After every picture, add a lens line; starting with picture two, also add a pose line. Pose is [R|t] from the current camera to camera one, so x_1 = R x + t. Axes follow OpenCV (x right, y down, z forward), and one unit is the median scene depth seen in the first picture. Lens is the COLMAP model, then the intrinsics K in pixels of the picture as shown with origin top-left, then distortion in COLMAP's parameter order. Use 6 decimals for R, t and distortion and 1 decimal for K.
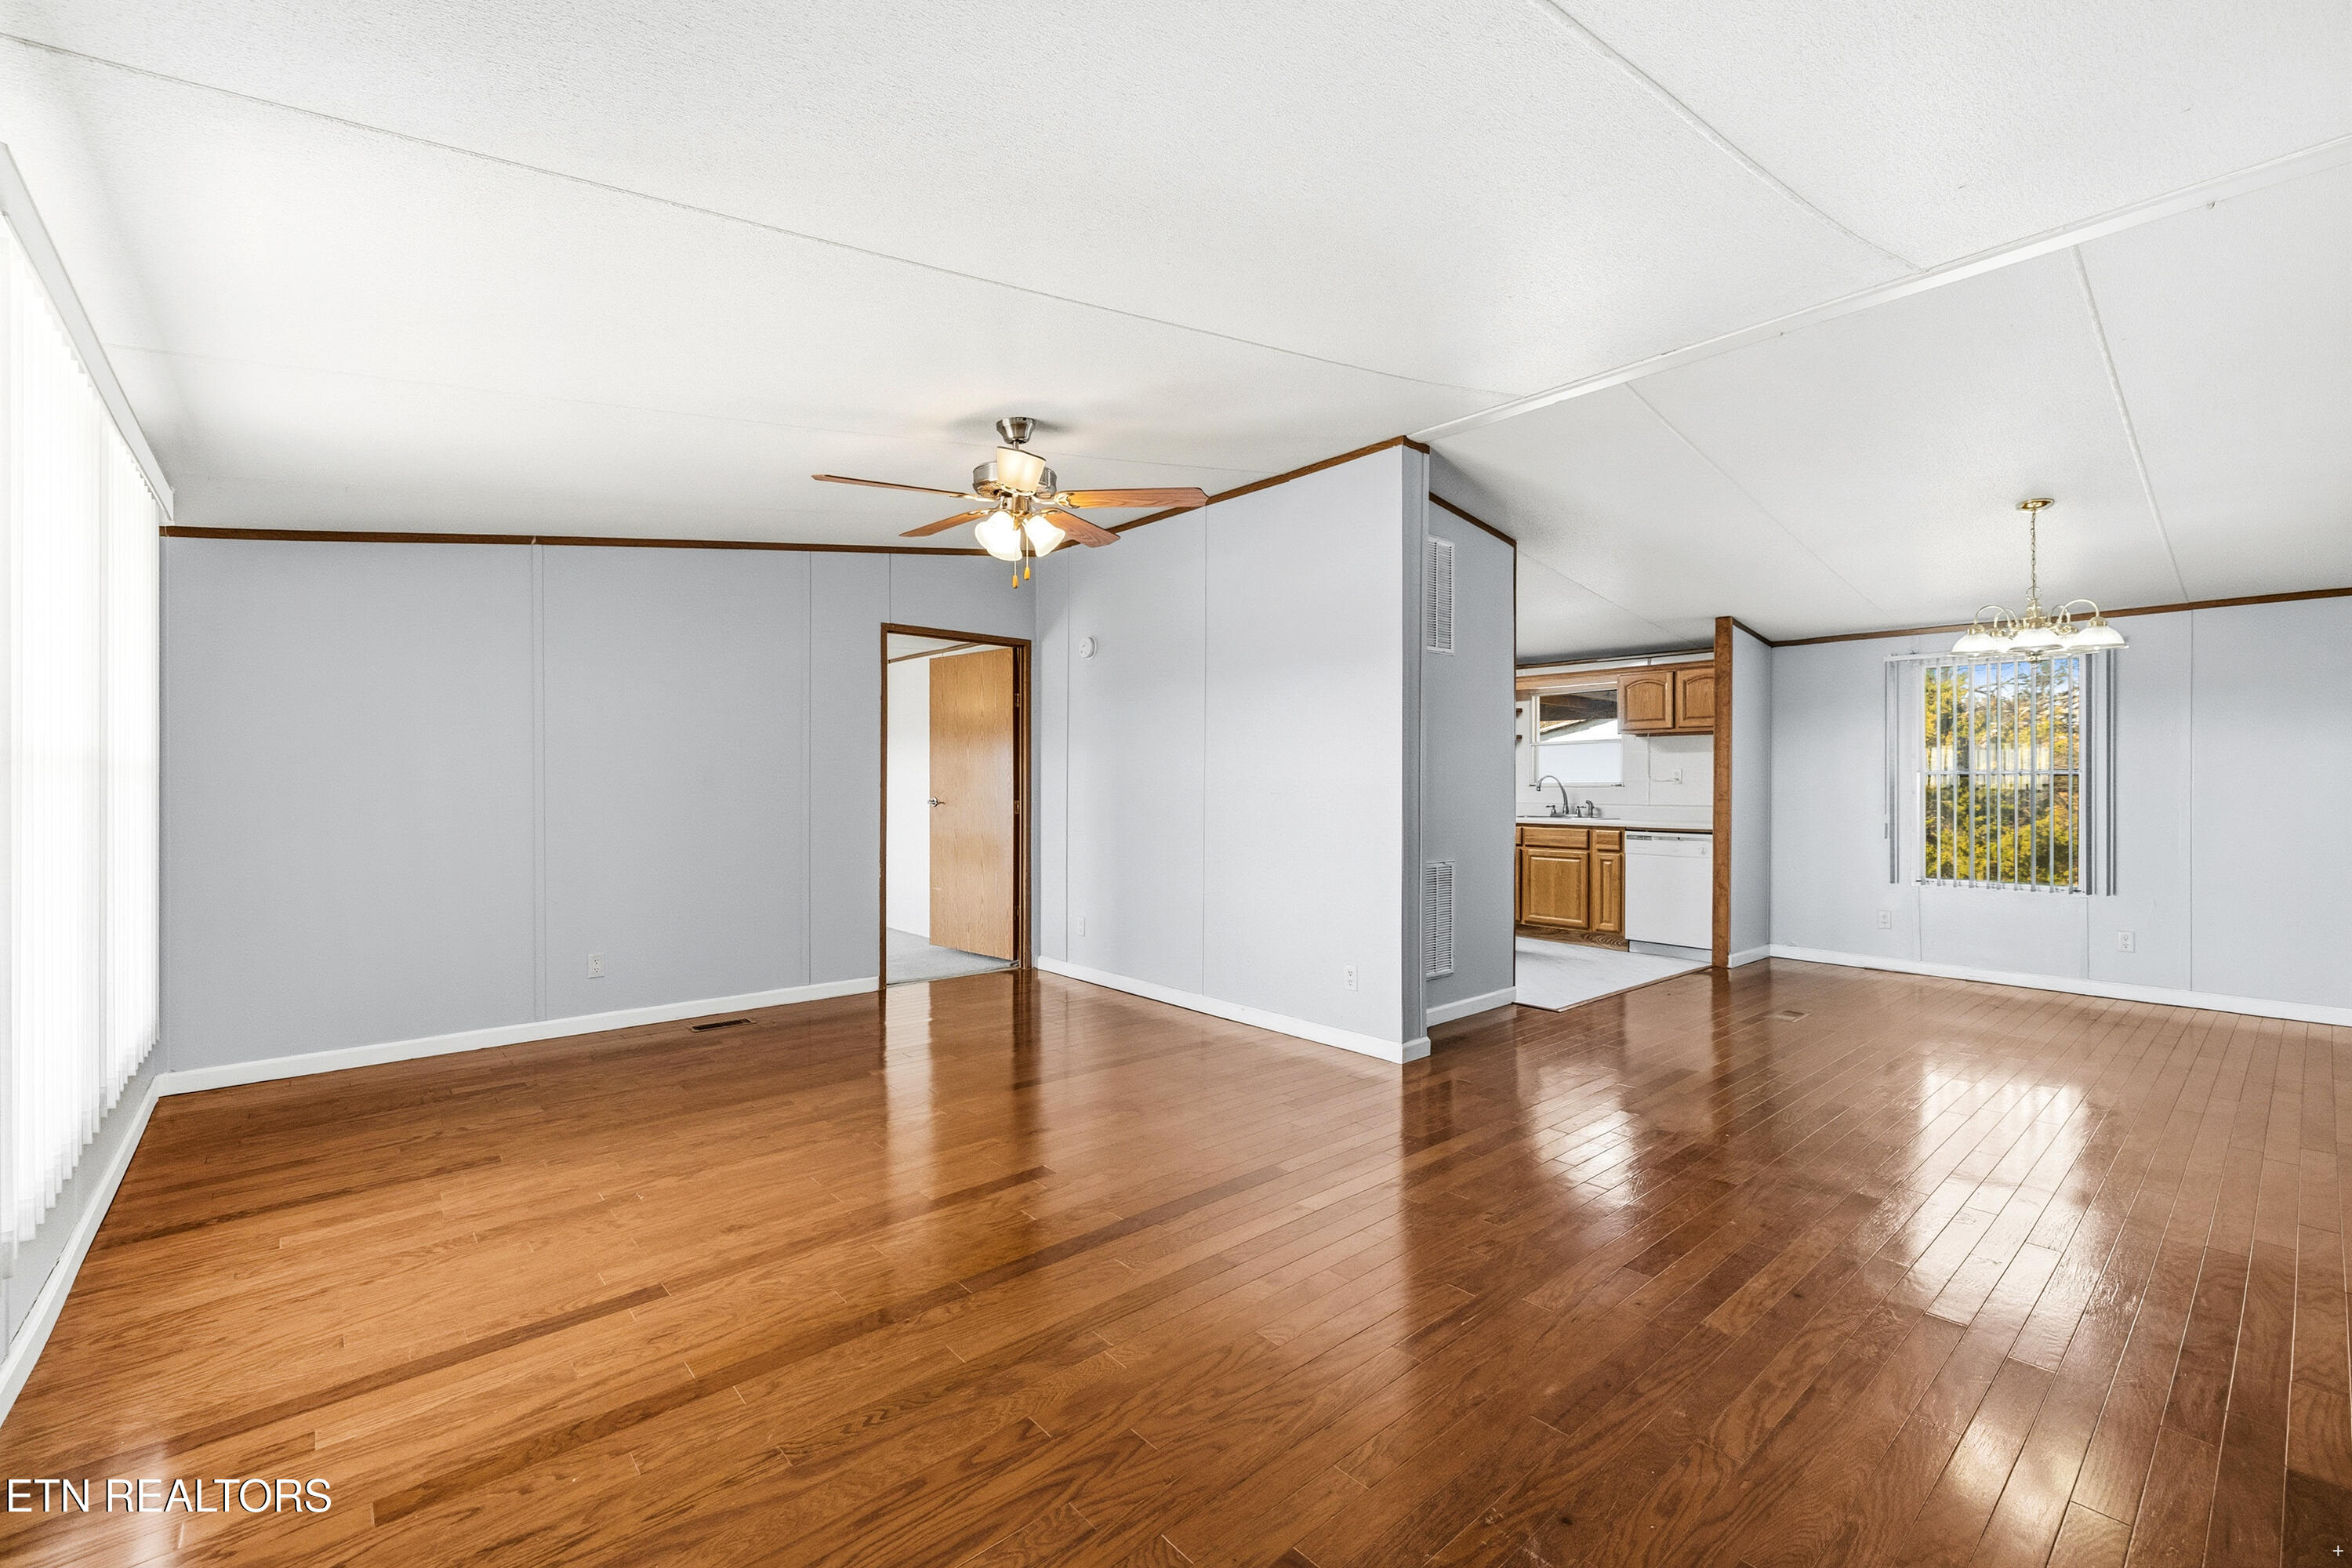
lens RADIAL K [[997.9, 0, 1179.2], [0, 997.9, 780.4], [0, 0, 1]] dist [-0.000314, 0.000083]
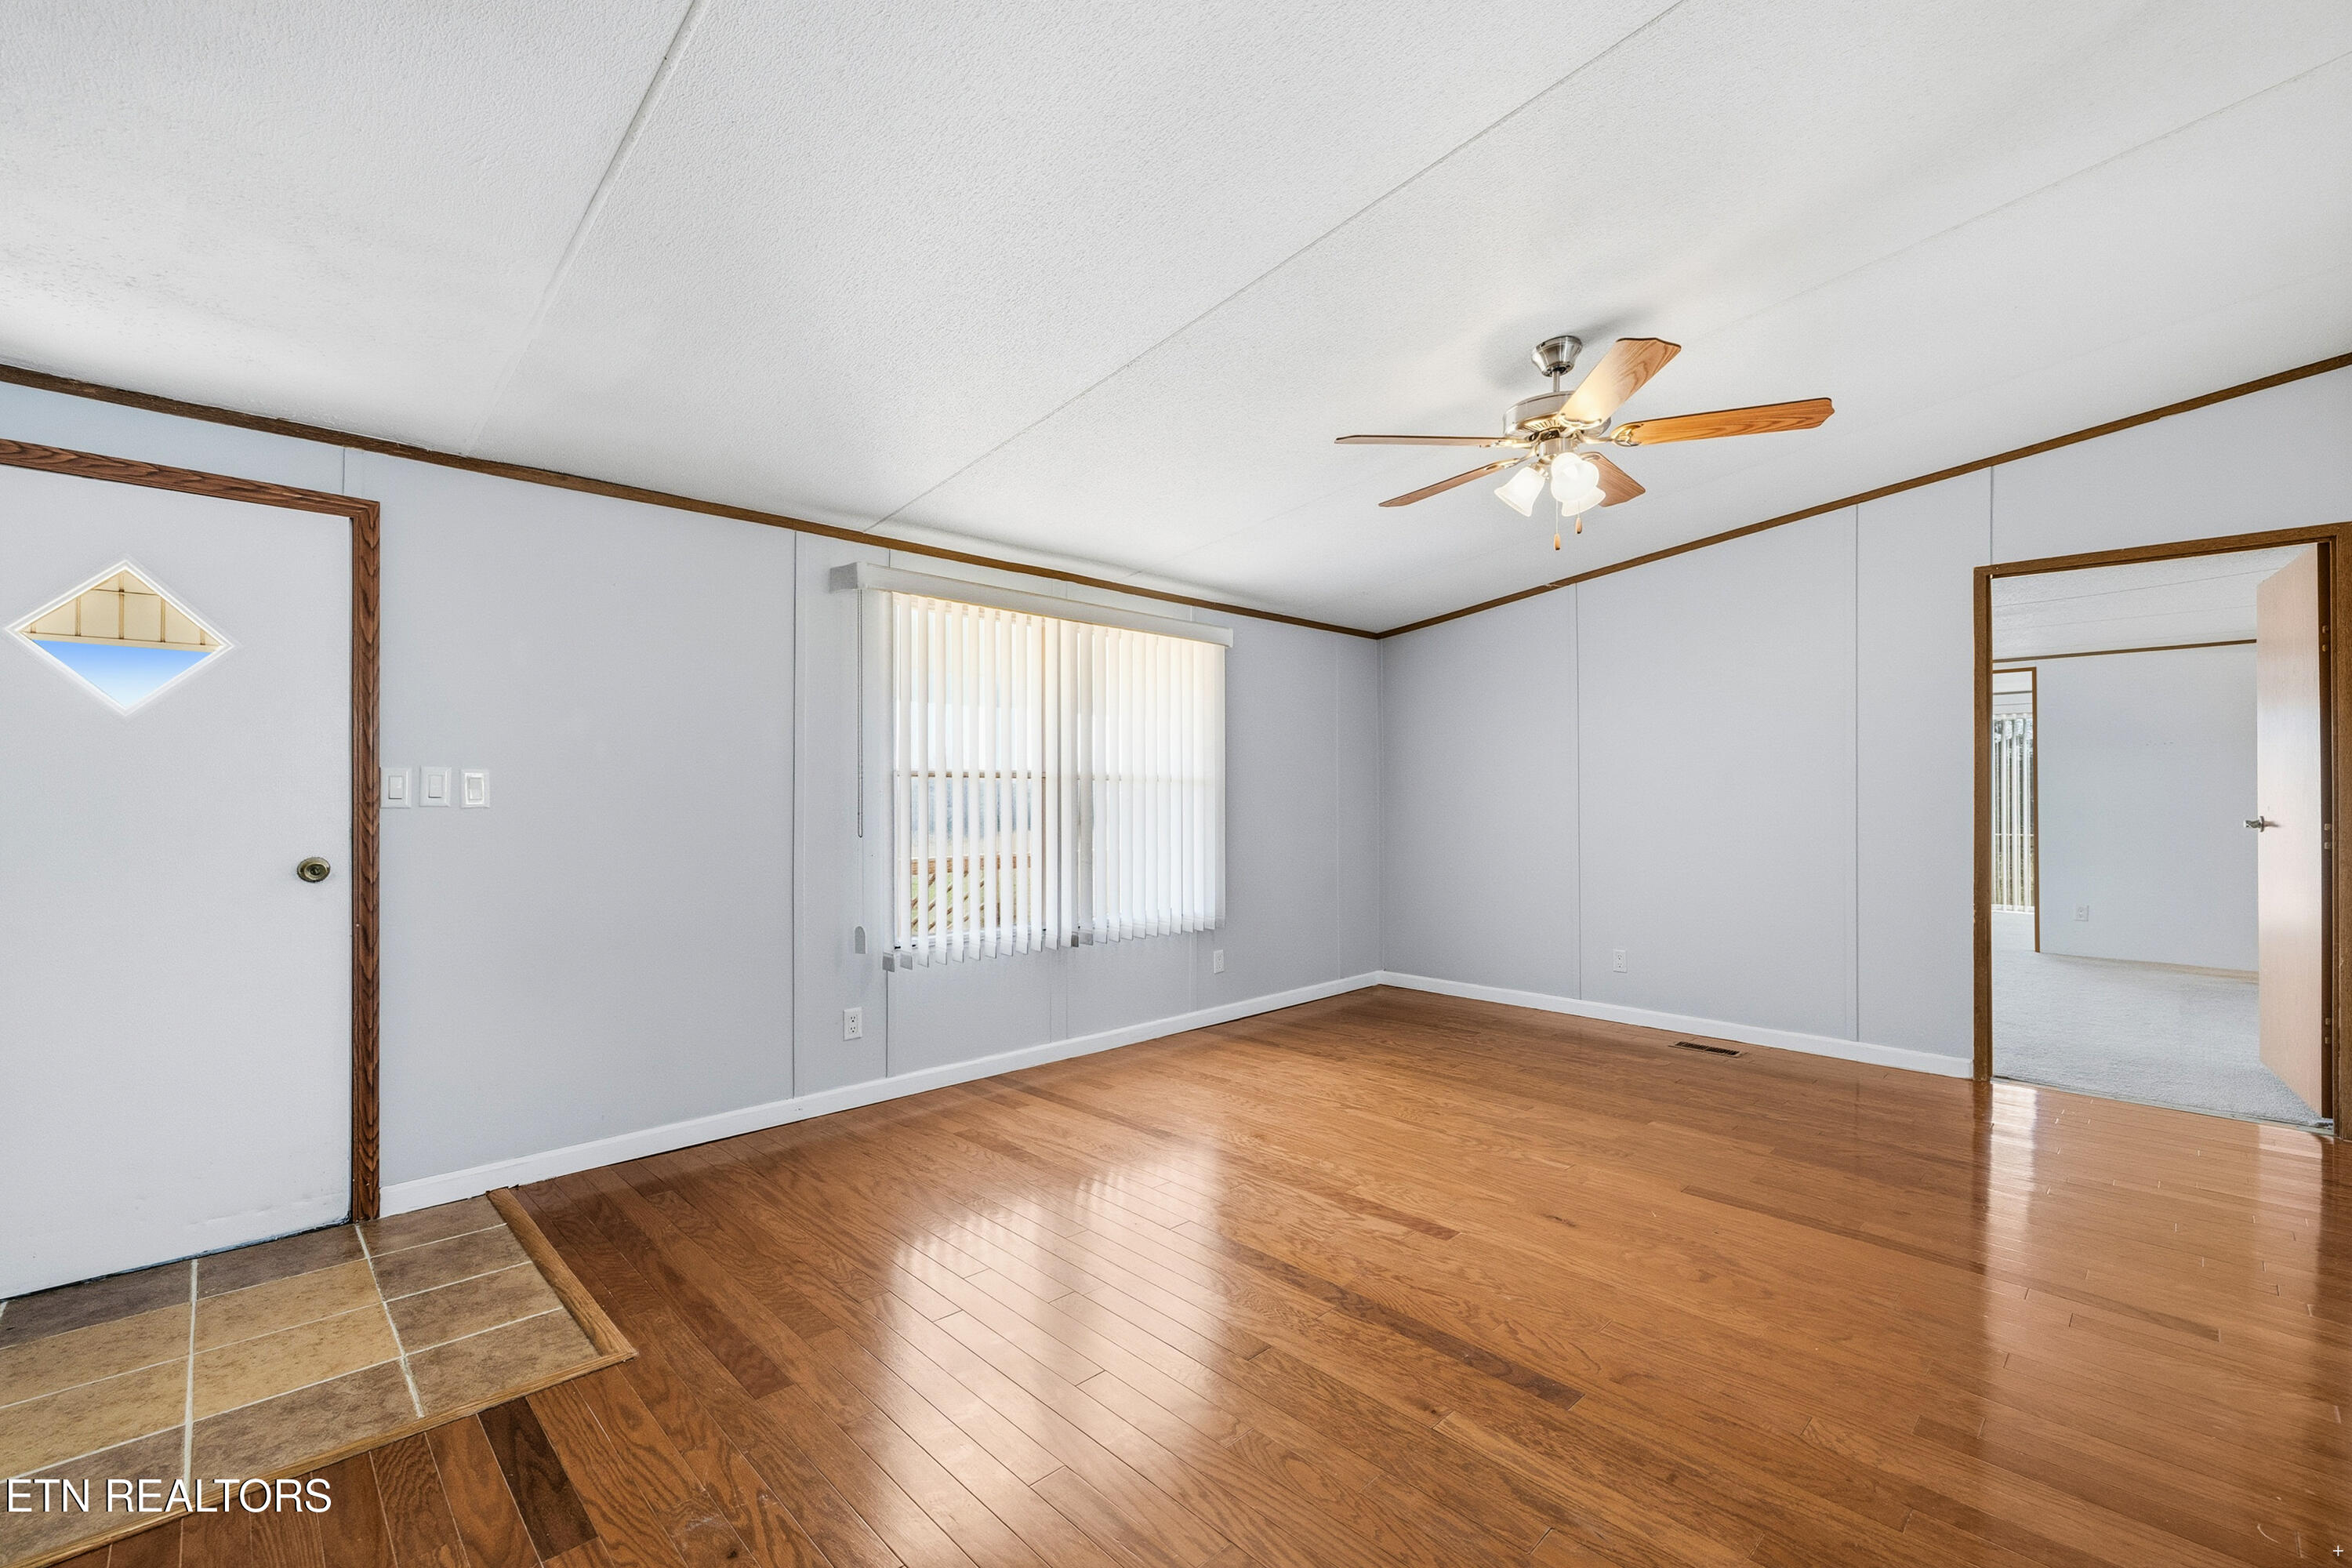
lens RADIAL K [[1000.4, 0, 1180.6], [0, 1000.4, 792.5], [0, 0, 1]] dist [0.012335, 0.000103]
pose [[0.059181, 0.000978, -0.998247, 0.692256], [-0.003448, 0.999994, 0.000776, 0.007822], [0.998241, 0.003396, 0.059184, 0.689609]]
